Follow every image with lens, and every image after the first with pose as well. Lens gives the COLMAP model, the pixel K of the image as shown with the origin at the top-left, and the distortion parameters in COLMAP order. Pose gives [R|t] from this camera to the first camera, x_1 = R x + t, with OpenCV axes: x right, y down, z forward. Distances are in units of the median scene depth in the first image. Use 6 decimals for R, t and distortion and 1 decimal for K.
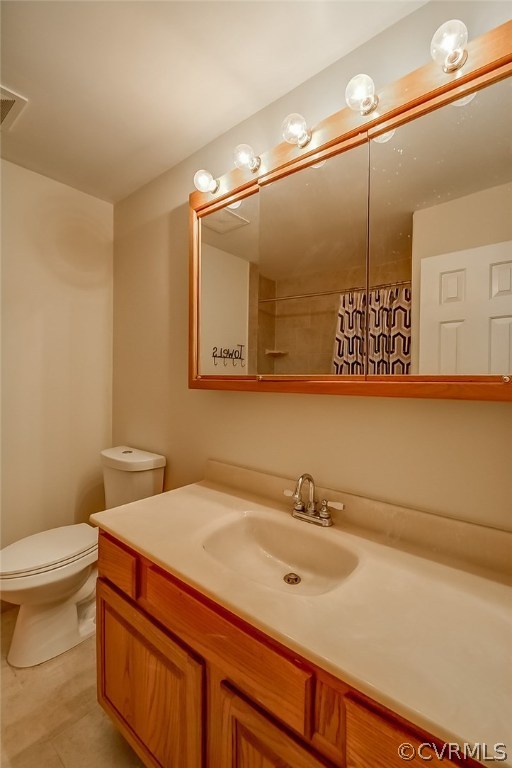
lens RADIAL K [[336.8, 0, 259.9], [0, 336.8, 380.5], [0, 0, 1]] dist [0.000973, -0.000247]
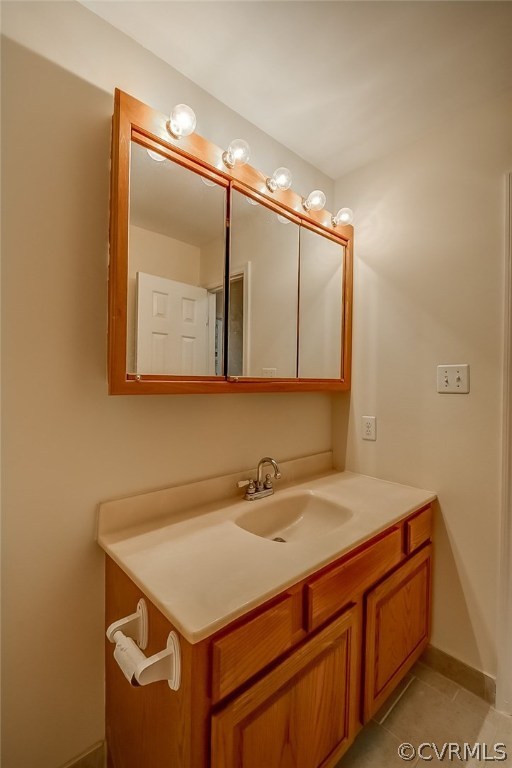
lens RADIAL K [[332.8, 0, 256.0], [0, 332.8, 384.0], [0, 0, 1]] dist [0.023722, -0.022590]
pose [[0.130360, -0.009818, 0.991418, -0.992002], [-0.000788, 0.999950, 0.010006, -0.003690], [-0.991466, -0.002085, 0.130345, 0.812022]]
